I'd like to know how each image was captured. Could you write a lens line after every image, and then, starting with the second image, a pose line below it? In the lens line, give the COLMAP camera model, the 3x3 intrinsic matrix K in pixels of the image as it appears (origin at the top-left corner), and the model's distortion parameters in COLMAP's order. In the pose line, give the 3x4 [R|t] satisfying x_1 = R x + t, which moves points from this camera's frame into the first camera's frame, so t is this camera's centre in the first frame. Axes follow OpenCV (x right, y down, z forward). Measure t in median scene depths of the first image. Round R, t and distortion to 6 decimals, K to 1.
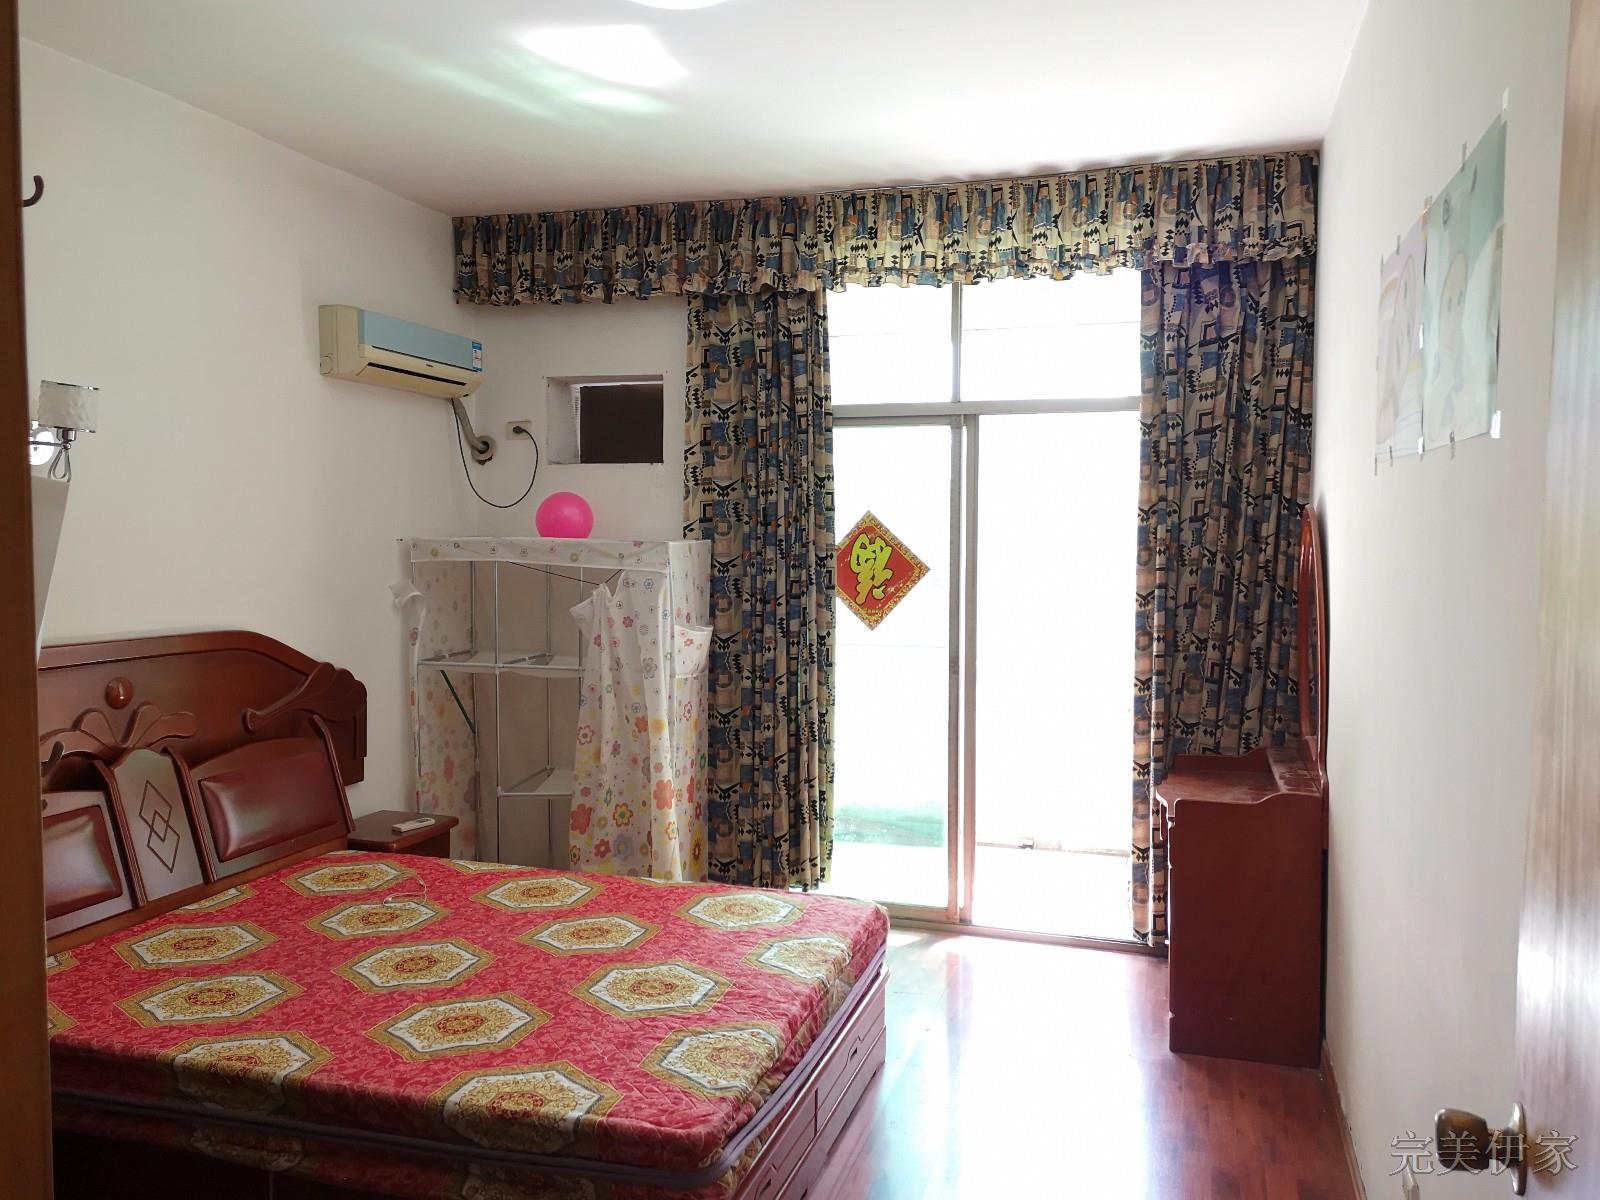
lens RADIAL K [[1232.1, 0, 800.0], [0, 1232.1, 600.0], [0, 0, 1]] dist [0.081994, 0.000593]
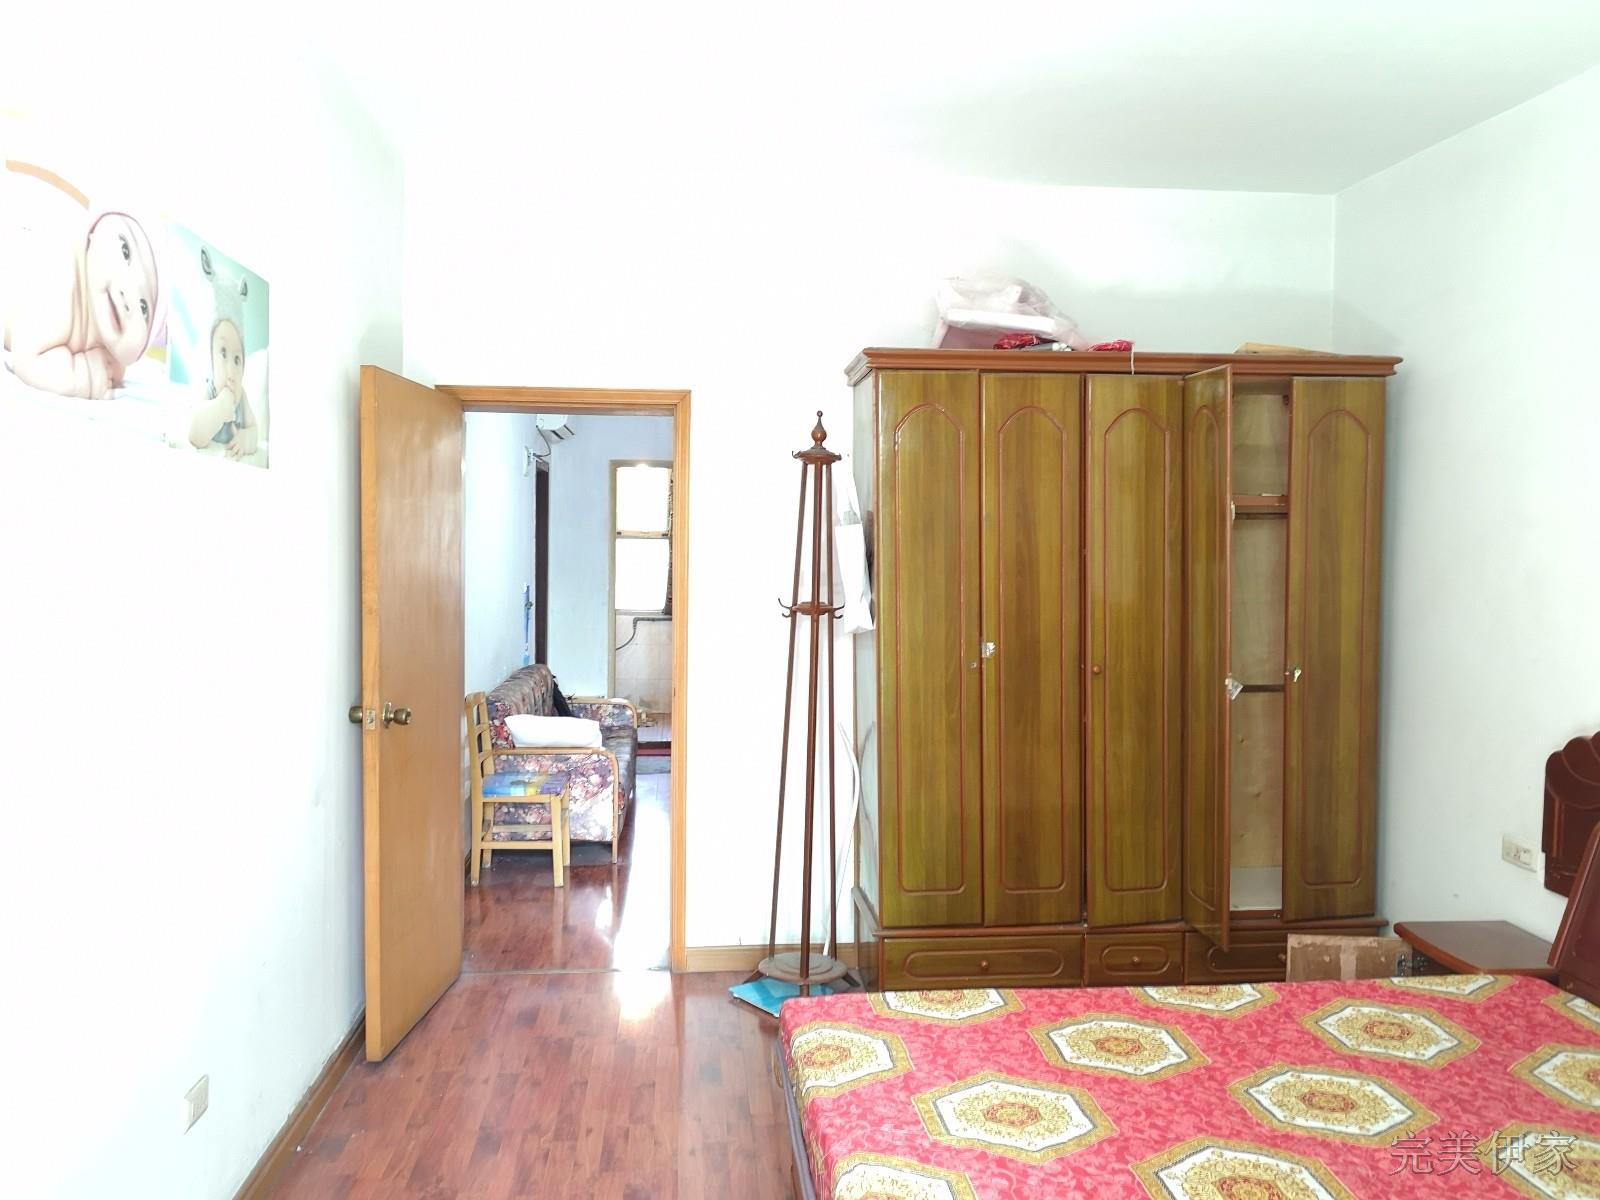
lens RADIAL K [[1277.1, 0, 800.0], [0, 1277.1, 600.0], [0, 0, 1]] dist [0.002709, -0.004066]
pose [[-0.923353, -0.003216, -0.383938, 0.216525], [-0.039643, 0.995419, 0.087000, -0.053891], [0.381899, 0.095552, -0.919251, 1.128488]]
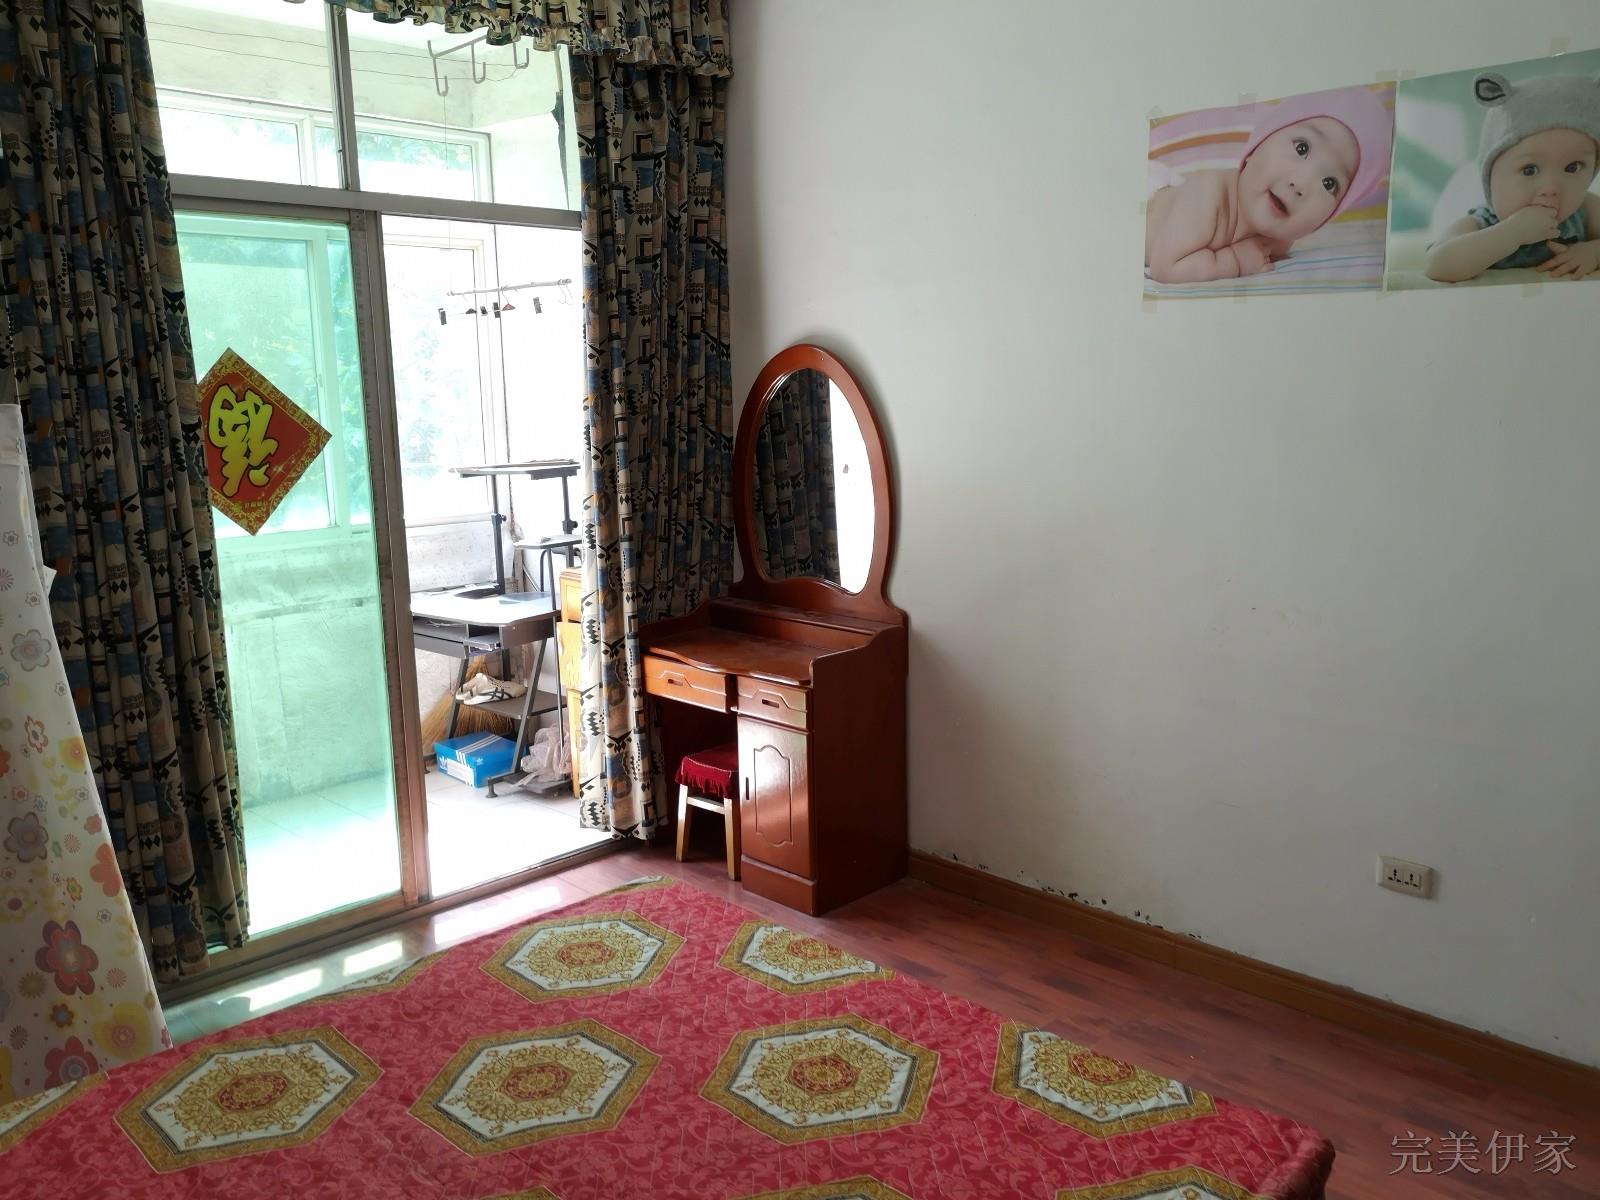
lens RADIAL K [[1277.1, 0, 800.0], [0, 1277.1, 600.0], [0, 0, 1]] dist [0.002709, -0.004066]
pose [[0.463411, -0.163927, 0.870849, -0.453270], [0.070263, 0.986444, 0.148297, -0.023694], [-0.883354, -0.007534, 0.468647, 0.473453]]
